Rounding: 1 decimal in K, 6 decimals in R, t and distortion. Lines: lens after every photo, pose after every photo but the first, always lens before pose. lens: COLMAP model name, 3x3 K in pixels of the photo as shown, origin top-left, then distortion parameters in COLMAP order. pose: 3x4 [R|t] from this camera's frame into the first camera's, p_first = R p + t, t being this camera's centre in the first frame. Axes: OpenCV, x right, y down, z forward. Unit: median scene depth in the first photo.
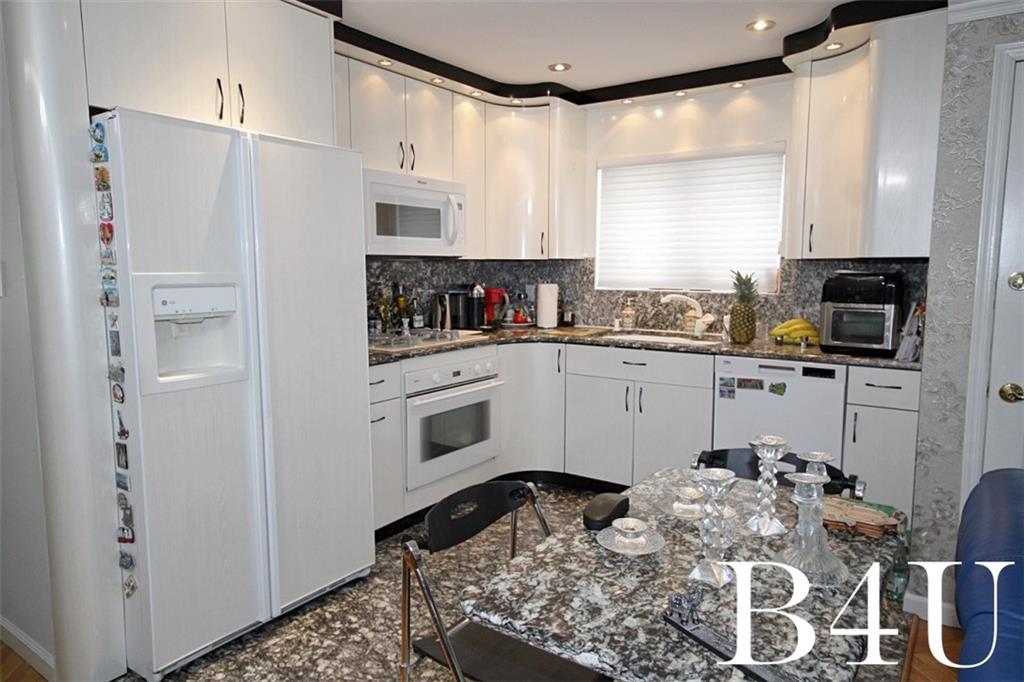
lens RADIAL K [[667.6, 0, 516.3], [0, 667.6, 341.4], [0, 0, 1]] dist [0.009915, 0.004421]
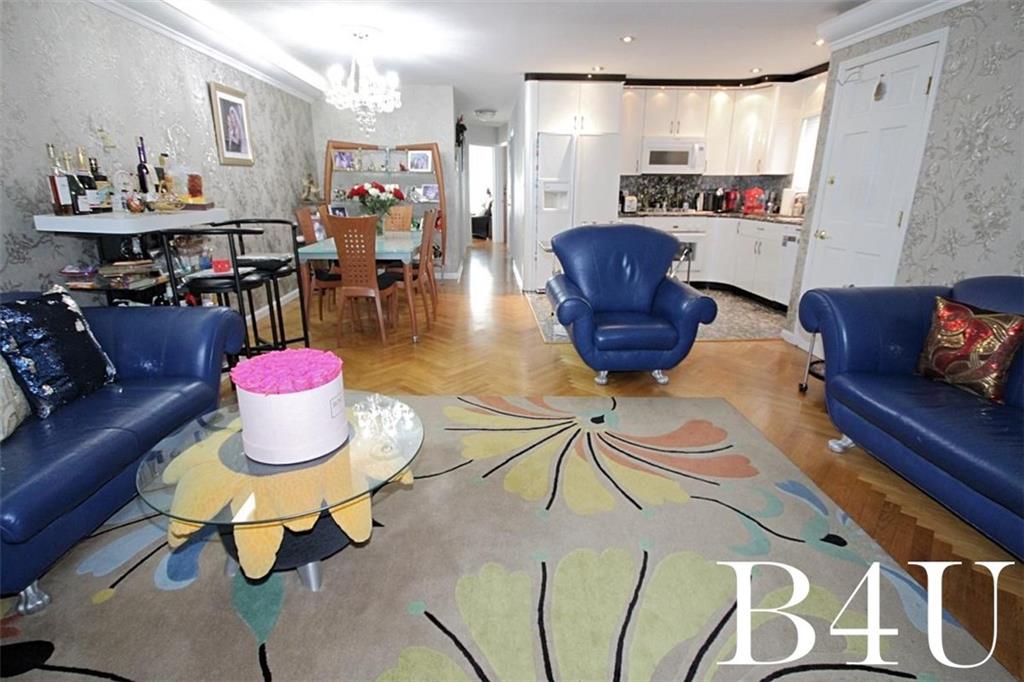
lens RADIAL K [[509.7, 0, 510.6], [0, 509.7, 346.3], [0, 0, 1]] dist [0.001306, -0.001004]
pose [[0.611828, 0.238175, -0.754281, 0.932254], [-0.093342, 0.968667, 0.230157, 0.090554], [0.785464, -0.070411, 0.614889, -0.524406]]
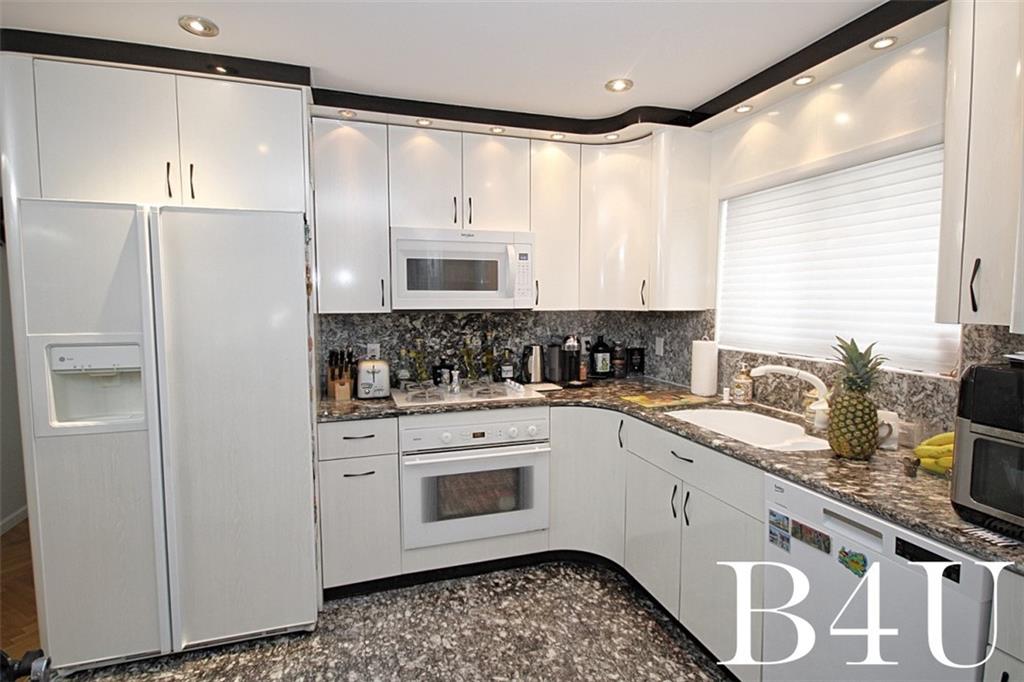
lens RADIAL K [[509.7, 0, 520.0], [0, 509.7, 340.9], [0, 0, 1]] dist [0.001306, -0.001004]
pose [[0.798622, 0.047339, -0.599969, 0.360929], [-0.068188, 0.997600, -0.012052, -0.074683], [0.597958, 0.050536, 0.799933, 0.429580]]
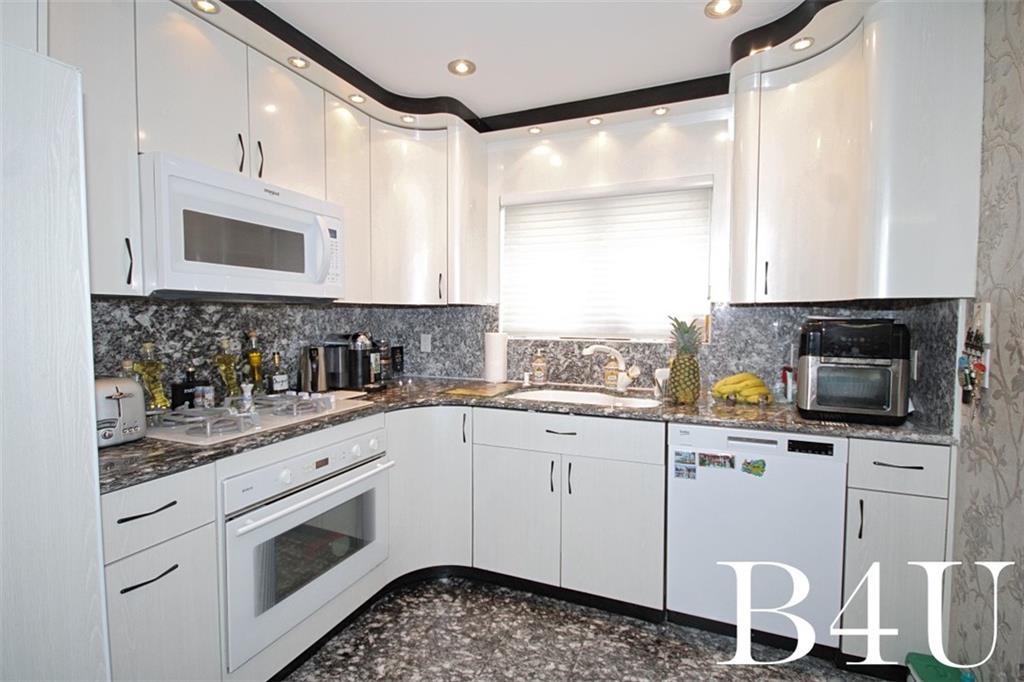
lens RADIAL K [[476.8, 0, 513.6], [0, 476.8, 340.1], [0, 0, 1]] dist [0.001138, -0.000345]
pose [[0.978372, -0.008187, 0.206692, 0.004121], [0.021911, 0.997697, -0.064195, -0.041120], [-0.205690, 0.067336, 0.976298, 0.440687]]
